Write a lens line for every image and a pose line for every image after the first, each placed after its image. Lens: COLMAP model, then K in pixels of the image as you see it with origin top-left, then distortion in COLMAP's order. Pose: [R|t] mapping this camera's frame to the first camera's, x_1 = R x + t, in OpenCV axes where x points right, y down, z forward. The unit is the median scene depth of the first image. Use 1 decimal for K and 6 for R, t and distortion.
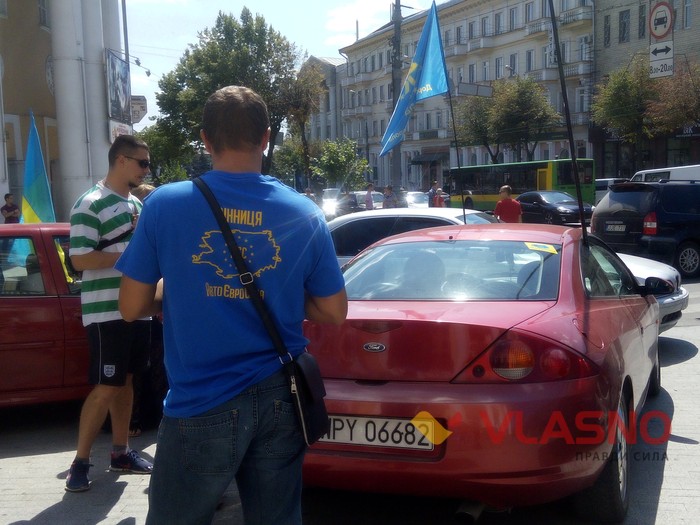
lens RADIAL K [[864.1, 0, 350.0], [0, 864.1, 262.5], [0, 0, 1]] dist [0.022311, -0.015932]
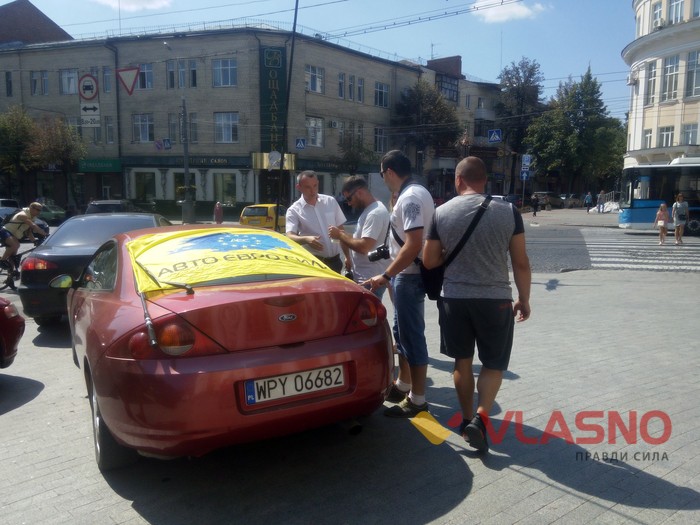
lens RADIAL K [[567.7, 0, 350.0], [0, 567.7, 262.5], [0, 0, 1]] dist [0.084893, -0.133261]
pose [[0.630773, -0.055187, 0.774003, -0.113459], [0.050328, 0.998277, 0.030163, -0.000685], [-0.774334, 0.019929, 0.632463, 0.081985]]
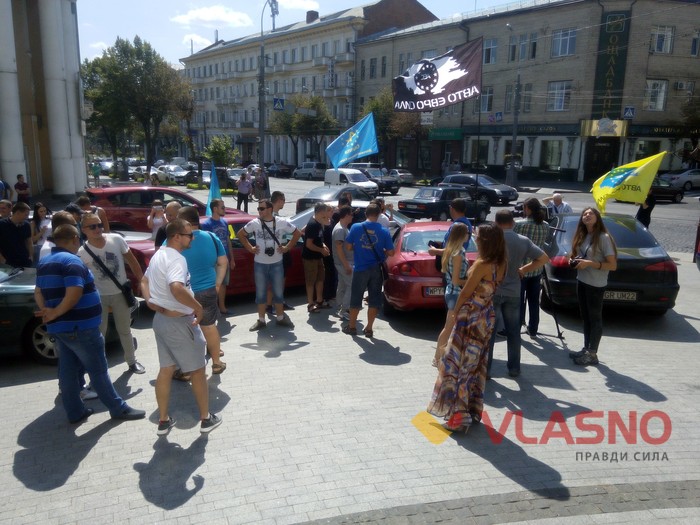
lens RADIAL K [[567.7, 0, 350.0], [0, 567.7, 262.5], [0, 0, 1]] dist [0.084893, -0.133261]
pose [[0.953334, -0.016724, 0.301454, -0.200613], [-0.013697, 0.995041, 0.098520, -0.029152], [-0.301606, -0.098051, 0.948377, -0.201528]]
